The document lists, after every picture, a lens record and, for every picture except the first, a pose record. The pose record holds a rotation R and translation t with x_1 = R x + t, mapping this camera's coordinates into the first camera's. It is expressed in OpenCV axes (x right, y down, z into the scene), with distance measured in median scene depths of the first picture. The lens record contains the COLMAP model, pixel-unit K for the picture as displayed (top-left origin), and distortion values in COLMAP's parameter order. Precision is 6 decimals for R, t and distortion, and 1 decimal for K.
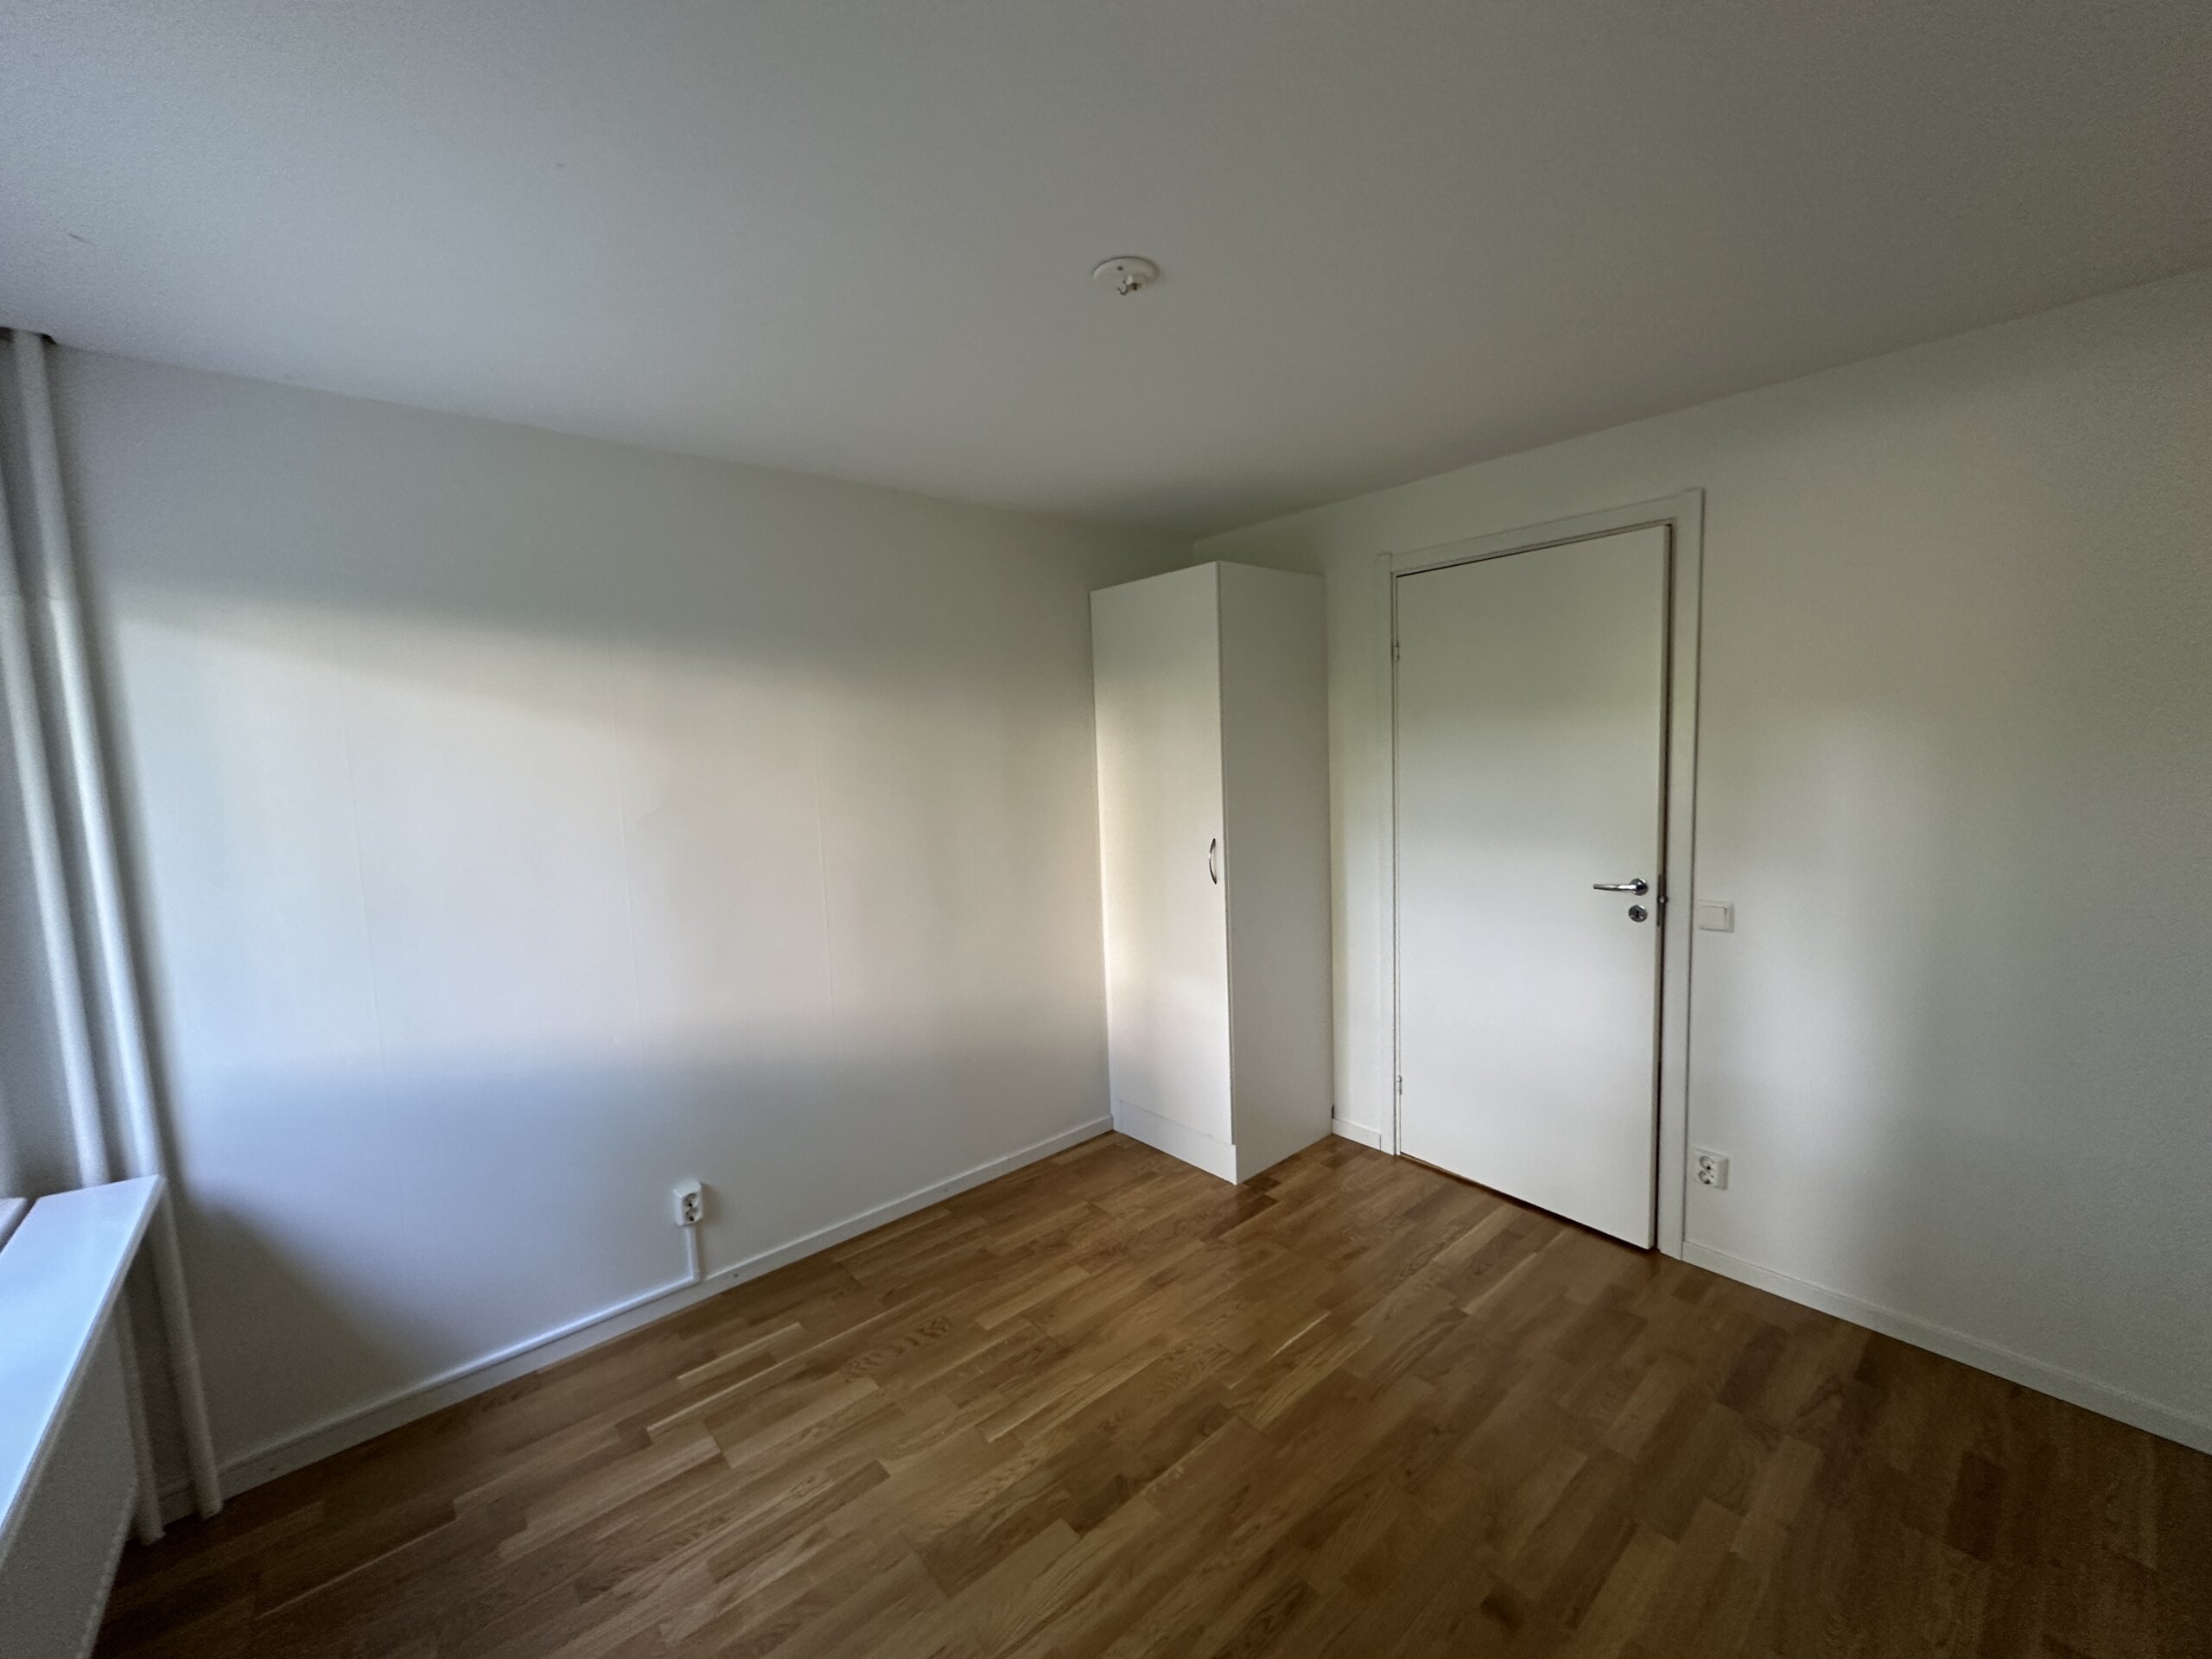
lens RADIAL K [[882.3, 0, 1106.0], [0, 882.3, 829.5], [0, 0, 1]] dist [0.006796, 0.000530]
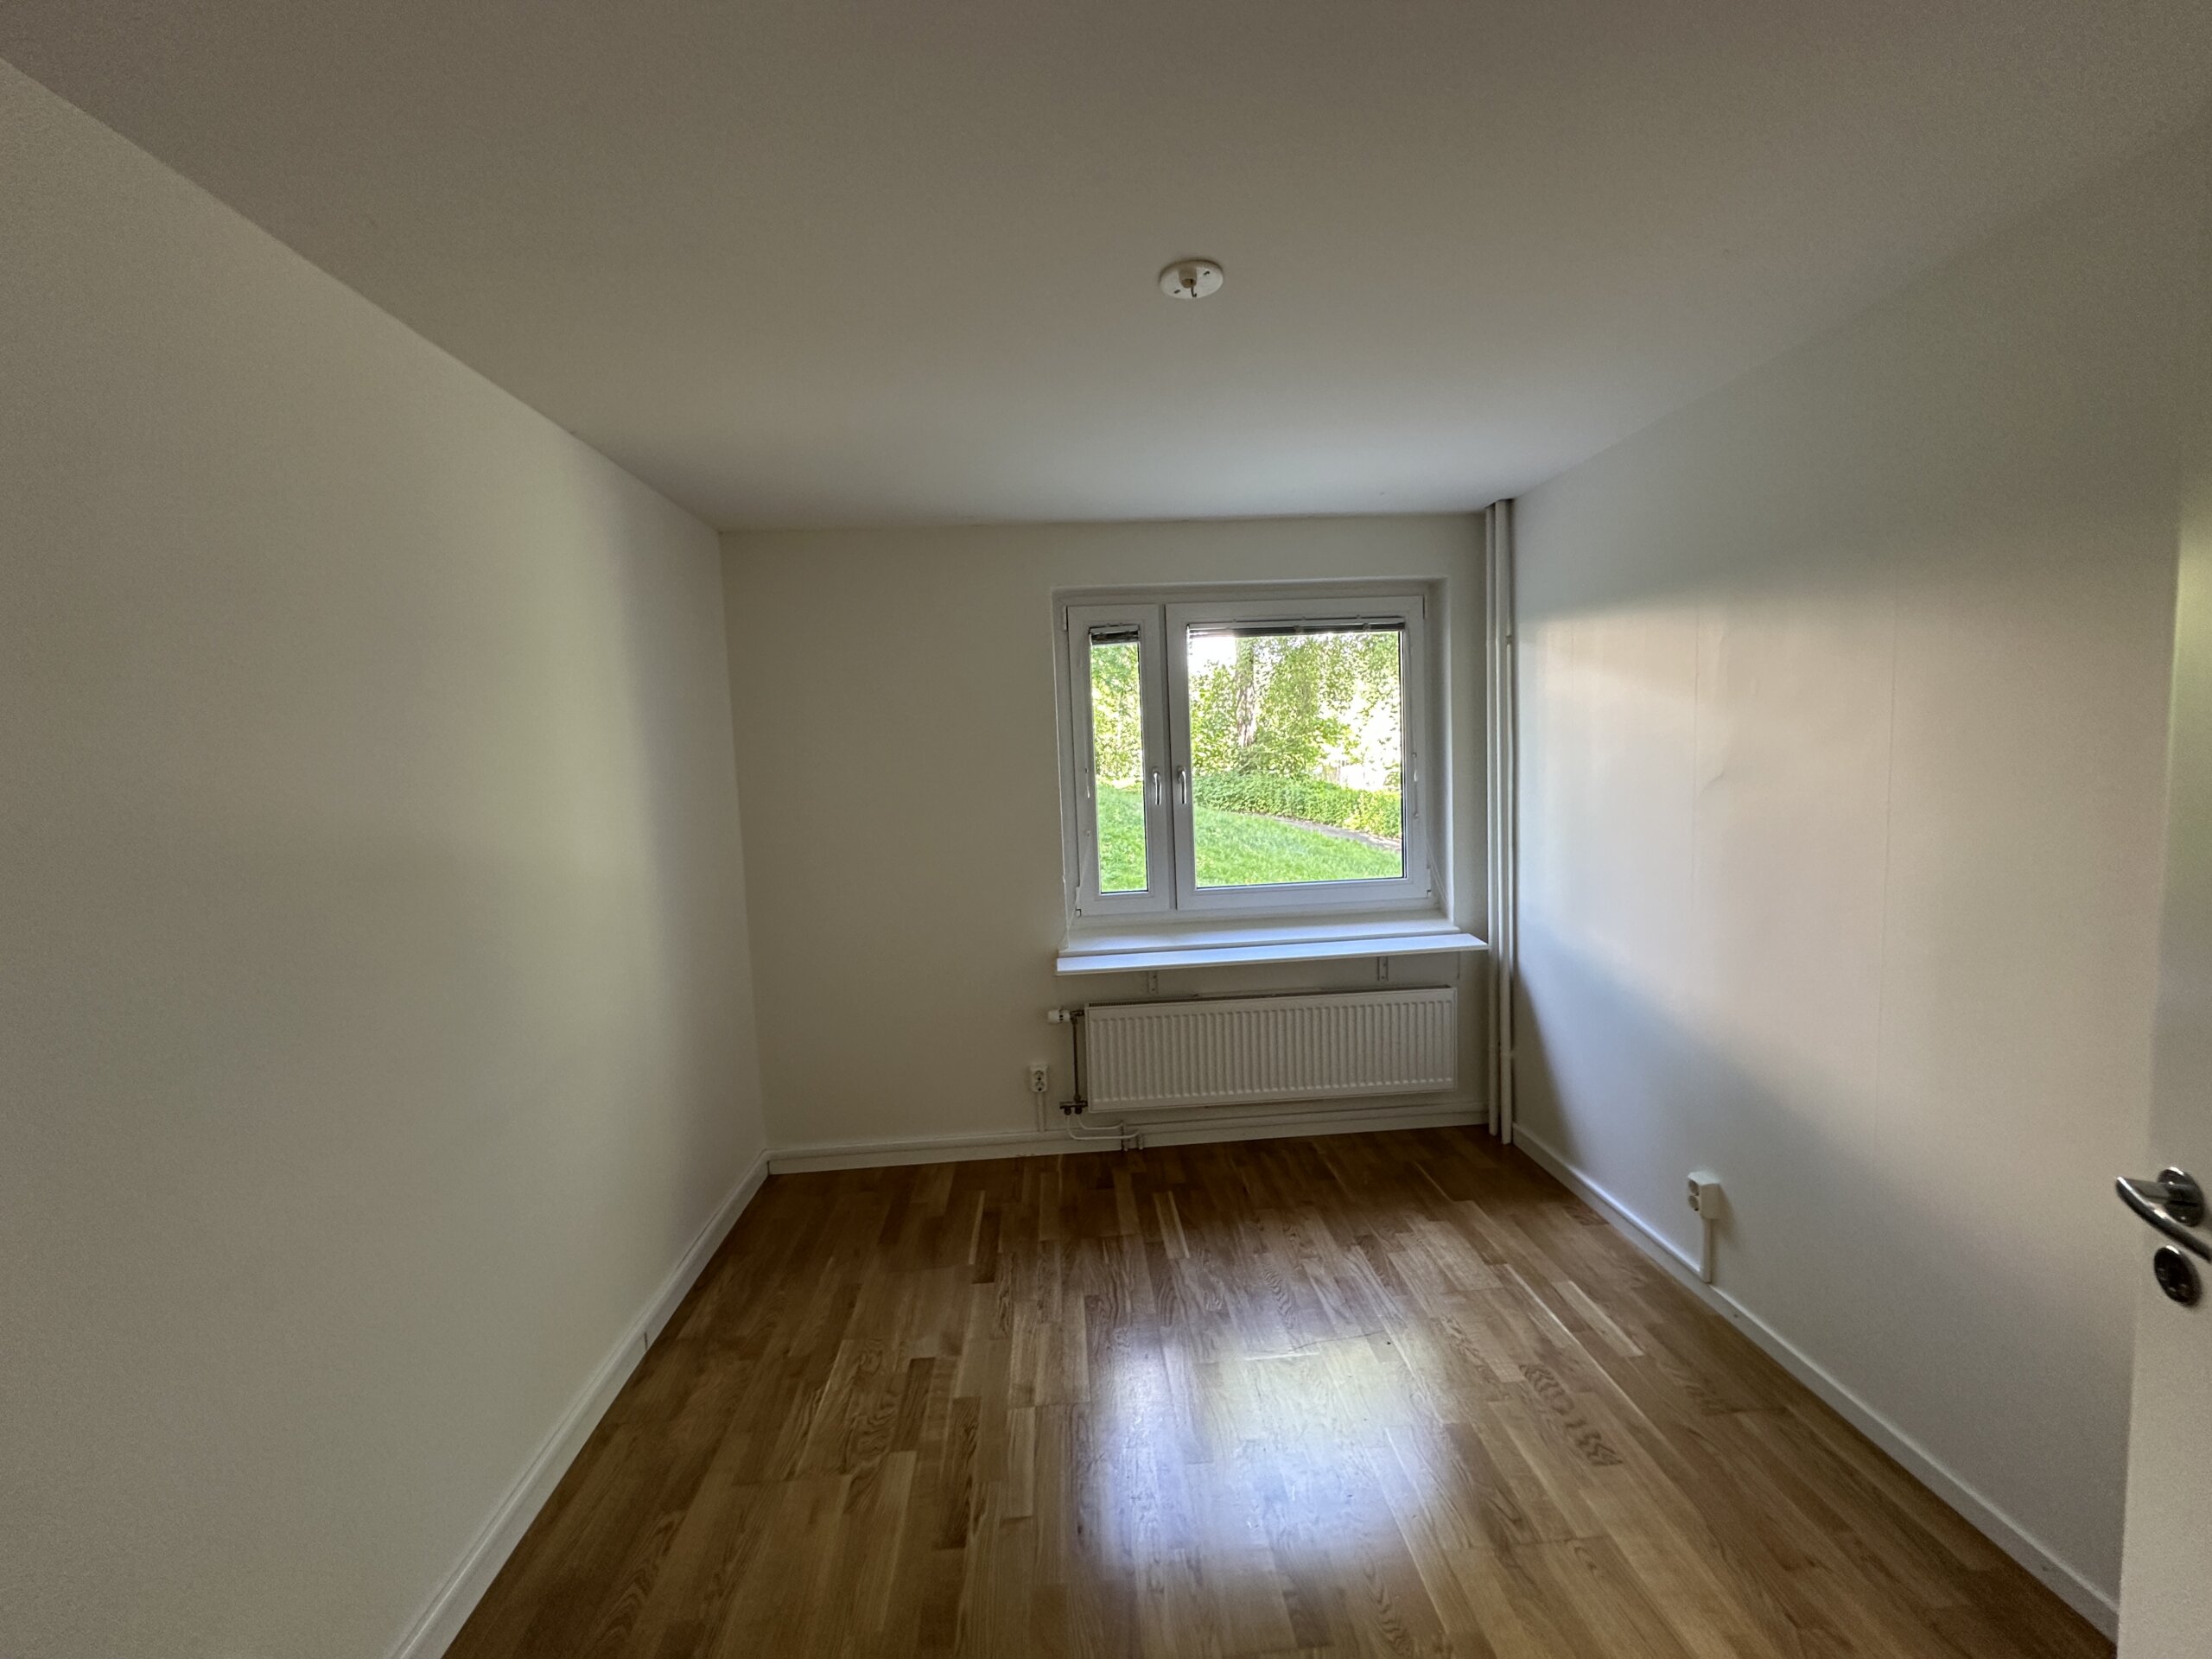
lens RADIAL K [[882.3, 0, 1106.0], [0, 882.3, 829.5], [0, 0, 1]] dist [0.006796, 0.000530]
pose [[-0.606615, 0.122945, -0.785432, 0.608555], [-0.016865, 0.985757, 0.167328, -0.105998], [0.794817, 0.114750, -0.595901, 1.018660]]
